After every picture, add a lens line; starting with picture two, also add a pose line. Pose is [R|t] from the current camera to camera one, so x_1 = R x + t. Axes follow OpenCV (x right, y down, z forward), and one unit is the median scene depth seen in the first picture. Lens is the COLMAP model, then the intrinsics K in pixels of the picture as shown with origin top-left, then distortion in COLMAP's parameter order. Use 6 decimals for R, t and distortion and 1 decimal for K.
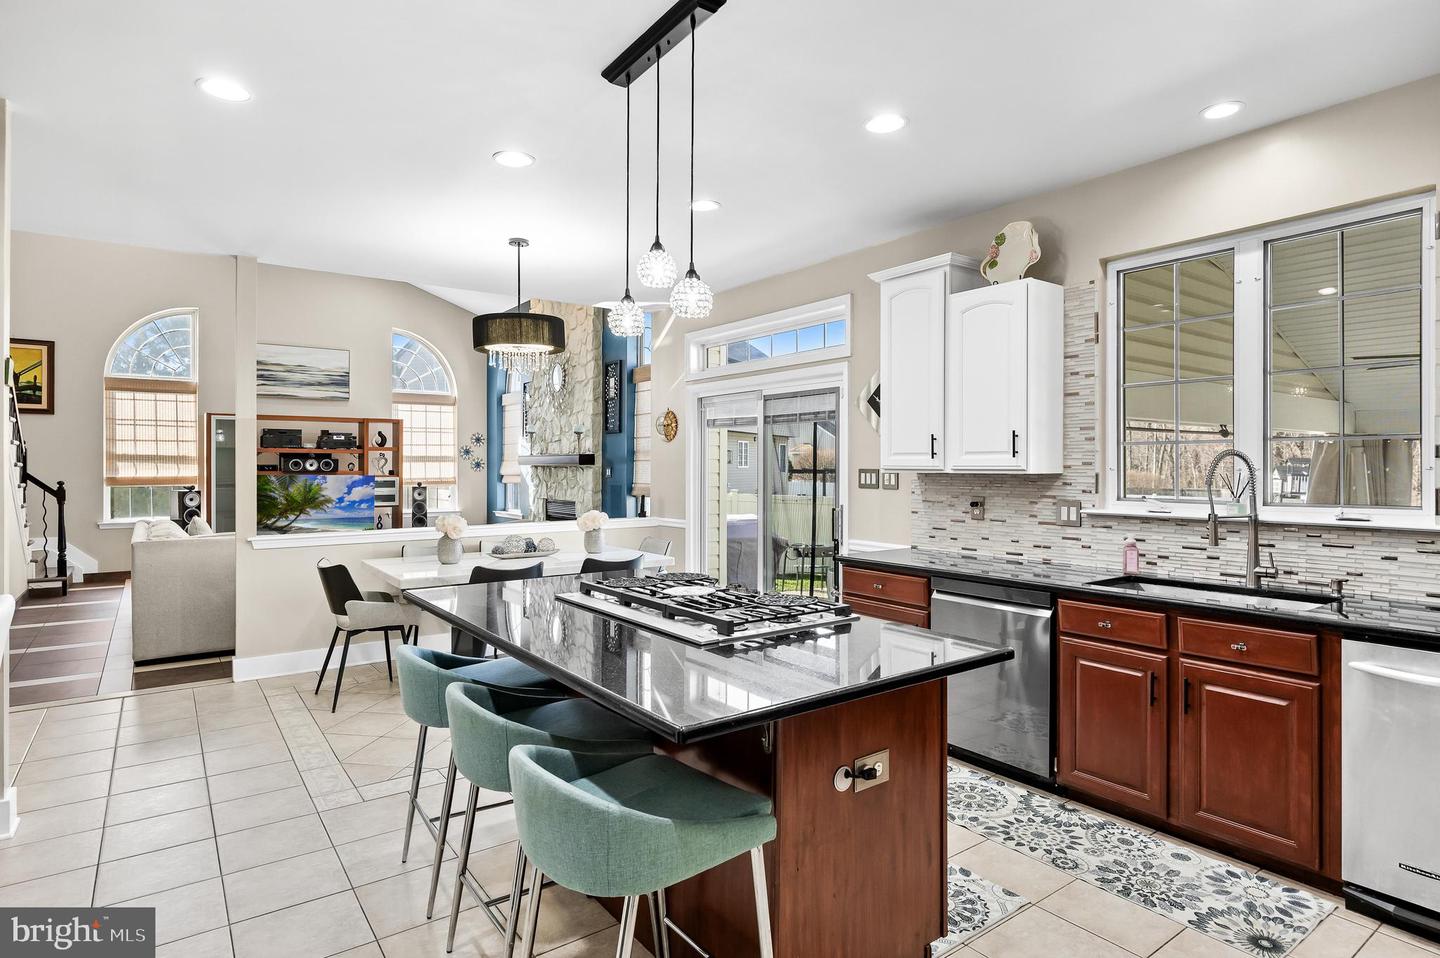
lens RADIAL K [[777.5, 0, 718.8], [0, 777.5, 474.4], [0, 0, 1]] dist [0.004873, 0.000345]
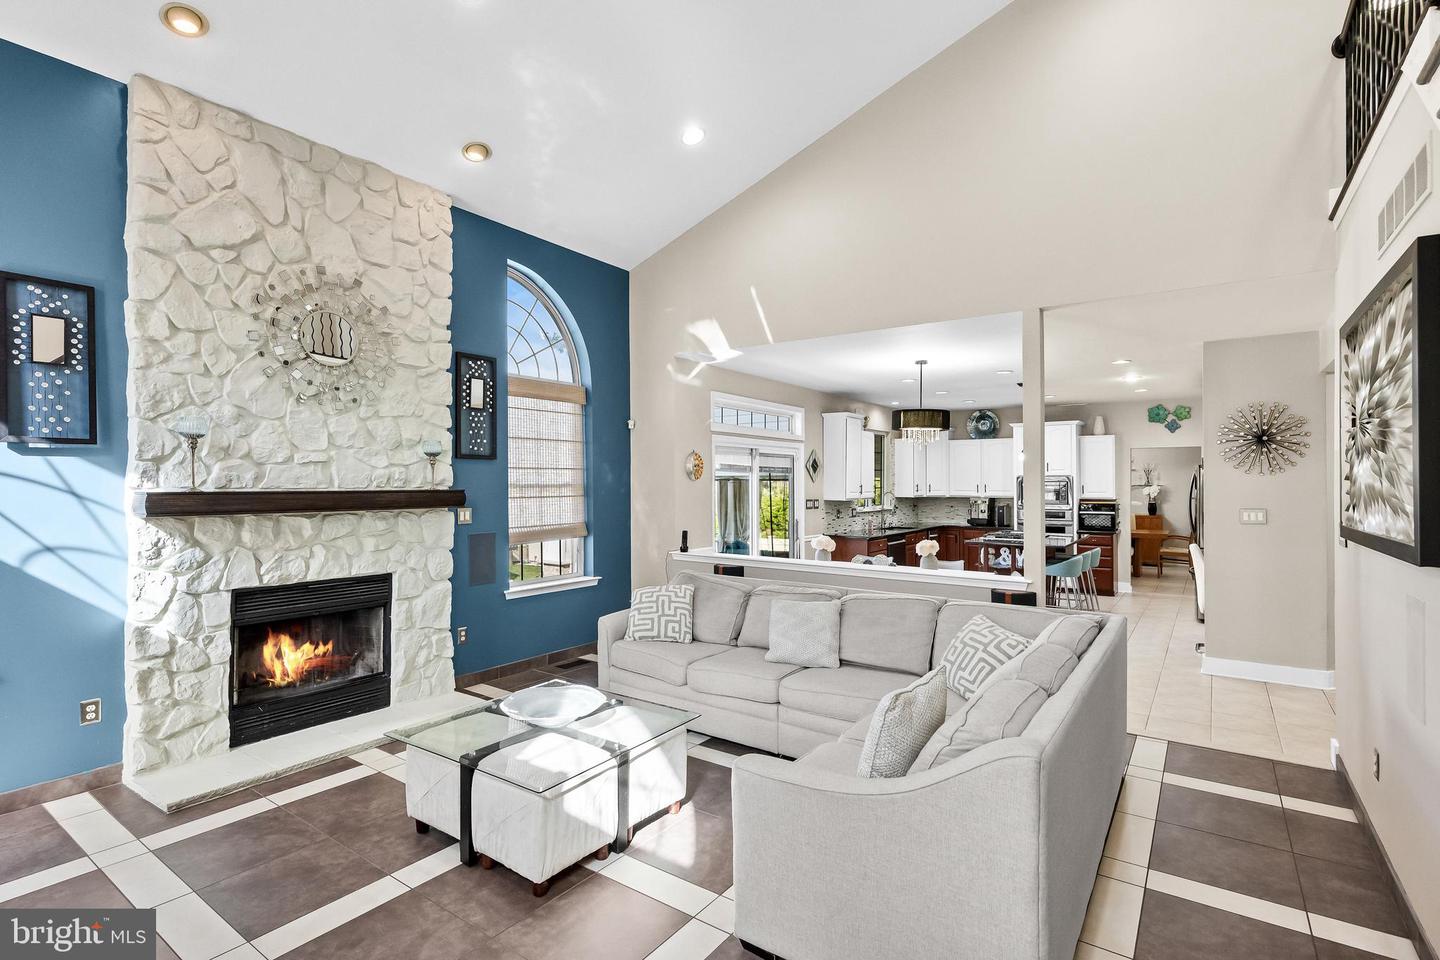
lens RADIAL K [[697.8, 0, 720.9], [0, 697.8, 481.4], [0, 0, 1]] dist [0.002262, 0.001528]
pose [[-0.314544, -0.000909, 0.949243, -0.691045], [0.007325, 0.999967, 0.003385, -0.029676], [-0.949215, 0.008018, -0.314527, 0.865079]]
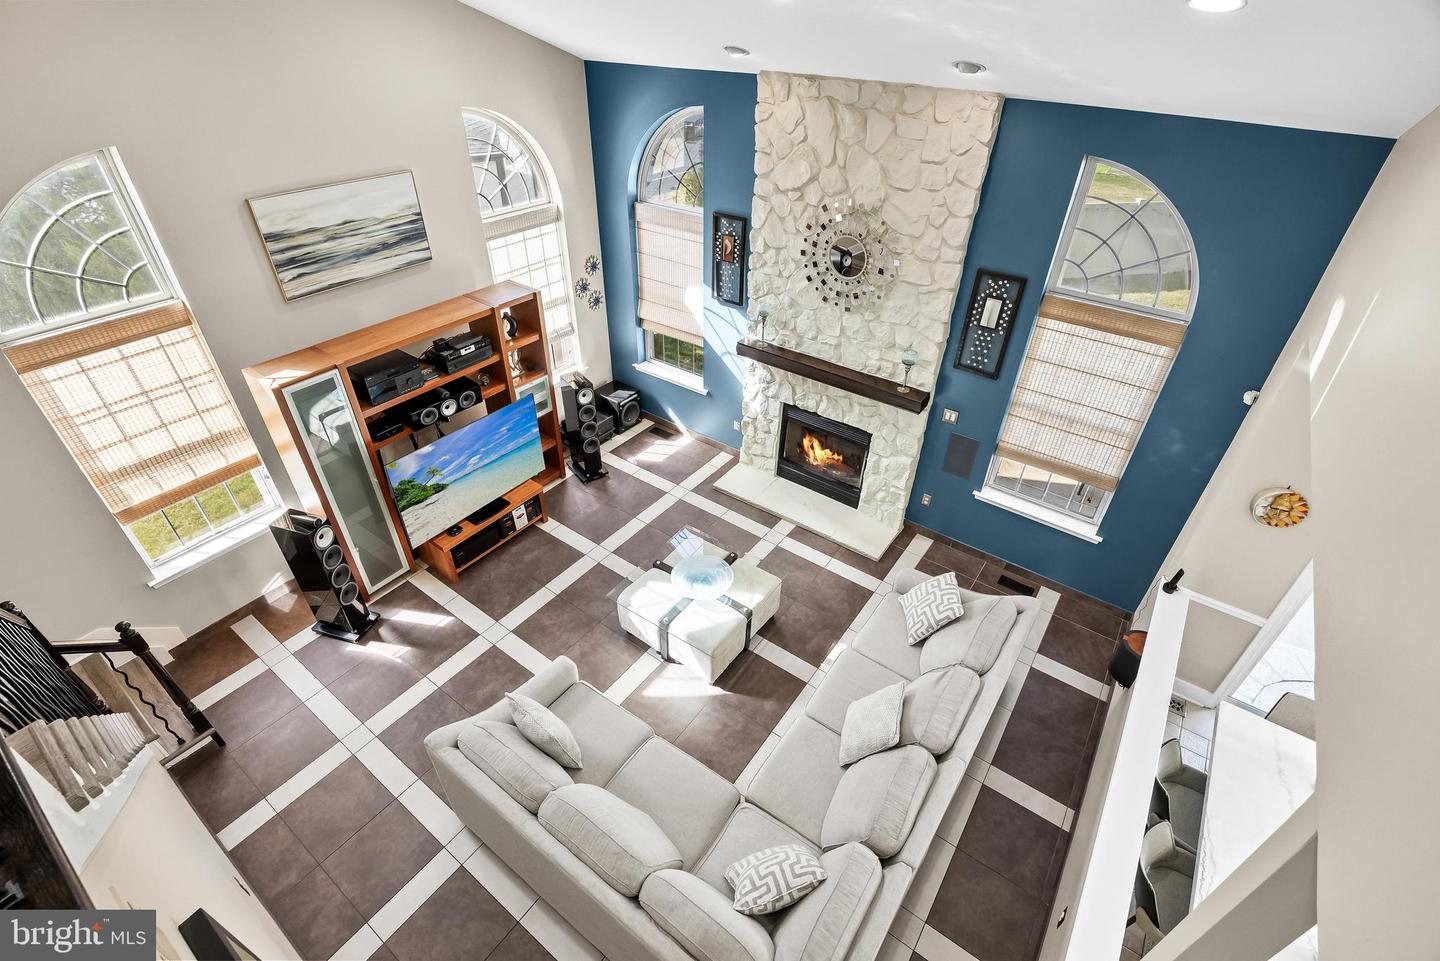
lens RADIAL K [[655.5, 0, 720.5], [0, 655.5, 474.8], [0, 0, 1]] dist [-0.002062, 0.000287]
pose [[0.951241, -0.169539, 0.257675, -0.460040], [-0.012846, 0.812892, 0.582273, -0.282173], [-0.308180, -0.557192, 0.771079, 0.489610]]
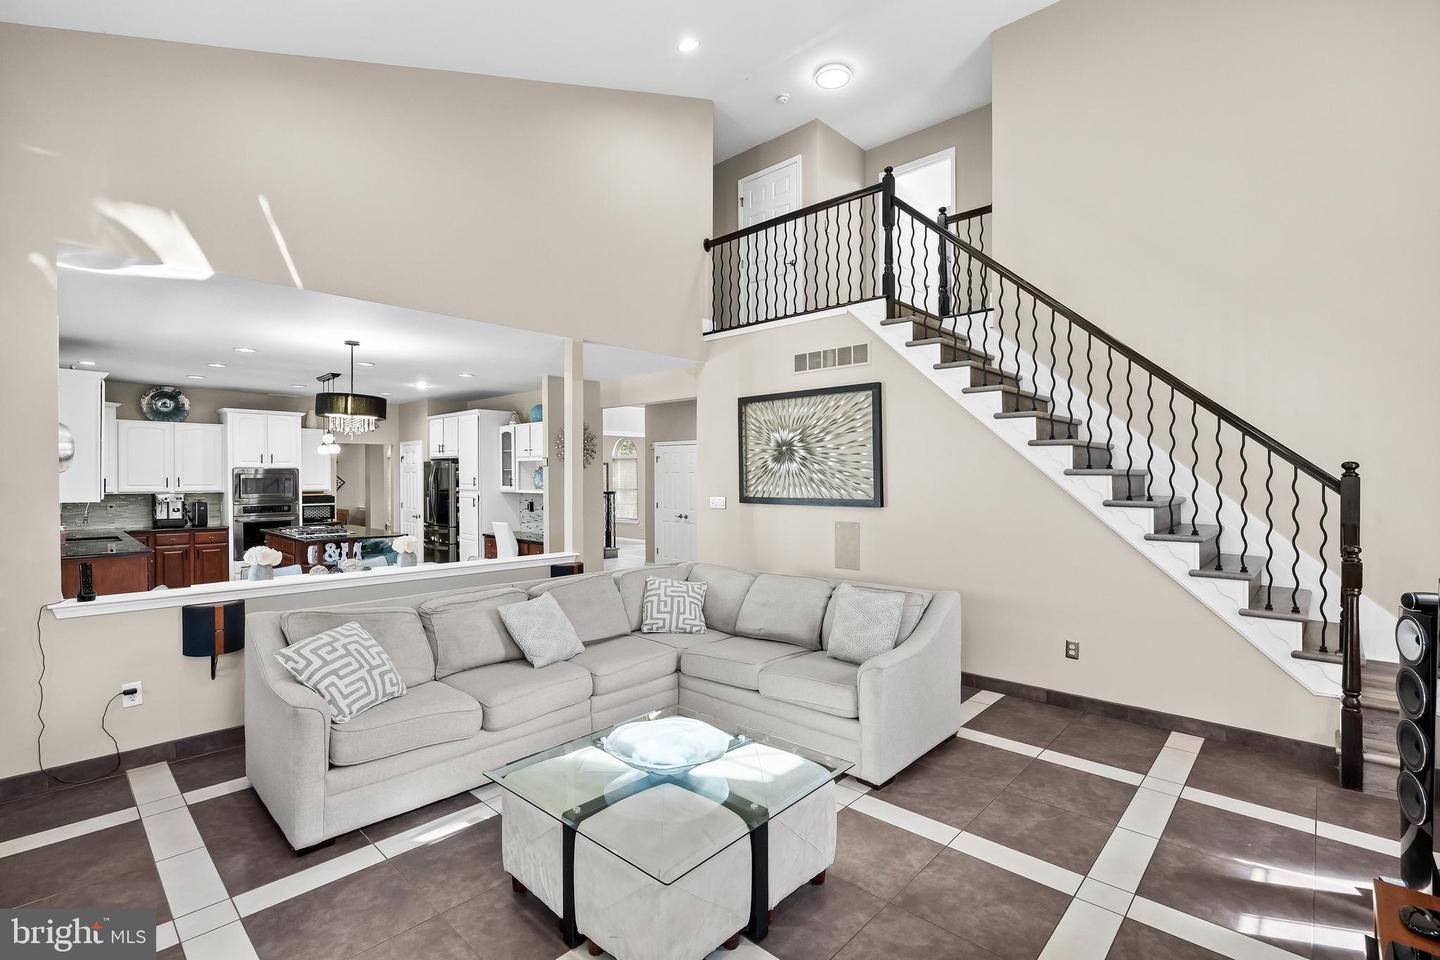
lens RADIAL K [[655.5, 0, 727.4], [0, 655.5, 475.8], [0, 0, 1]] dist [-0.002062, 0.000287]
pose [[-0.980306, -0.002673, -0.197467, -0.328456], [-0.004841, 0.999933, 0.010494, -0.032466], [0.197425, 0.011243, -0.980253, 1.091172]]
